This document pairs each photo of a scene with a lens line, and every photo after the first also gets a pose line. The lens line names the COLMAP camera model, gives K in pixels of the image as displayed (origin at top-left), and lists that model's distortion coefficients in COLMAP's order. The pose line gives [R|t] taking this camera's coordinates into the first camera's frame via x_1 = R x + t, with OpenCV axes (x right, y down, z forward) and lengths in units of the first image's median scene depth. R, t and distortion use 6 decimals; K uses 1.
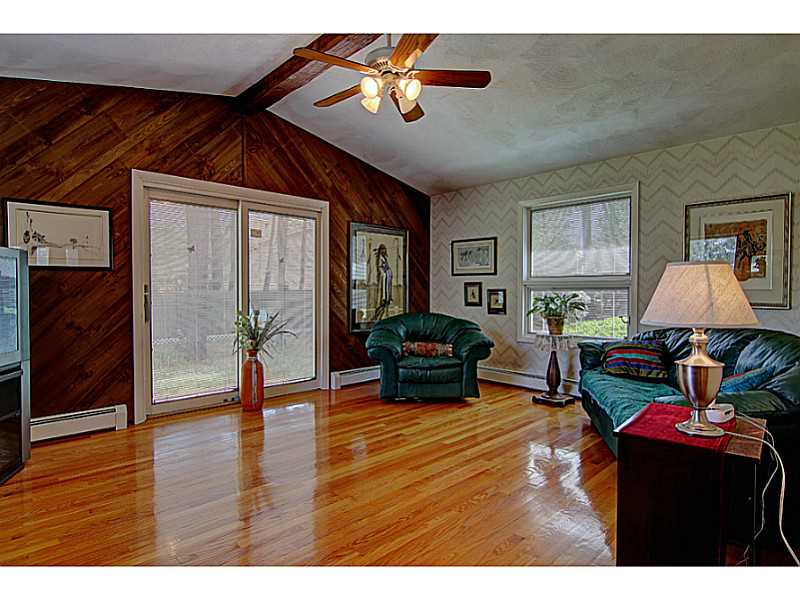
lens RADIAL K [[437.9, 0, 400.1], [0, 437.9, 302.7], [0, 0, 1]] dist [-0.027770, -0.000962]
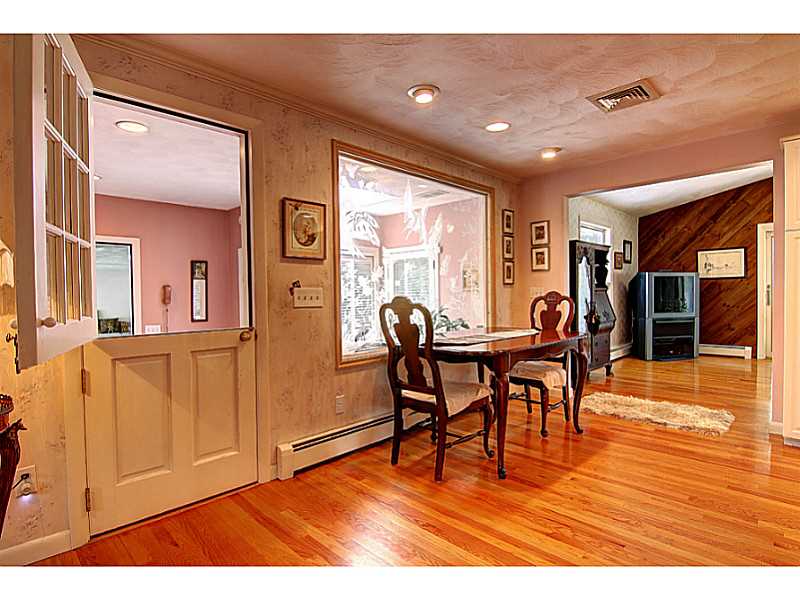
lens RADIAL K [[437.9, 0, 398.8], [0, 437.9, 299.2], [0, 0, 1]] dist [-0.027770, -0.000962]
pose [[0.028210, 0.009383, -0.999558, 1.313338], [-0.014552, 0.999854, 0.008975, 0.029253], [0.999496, 0.014293, 0.028343, -0.672142]]
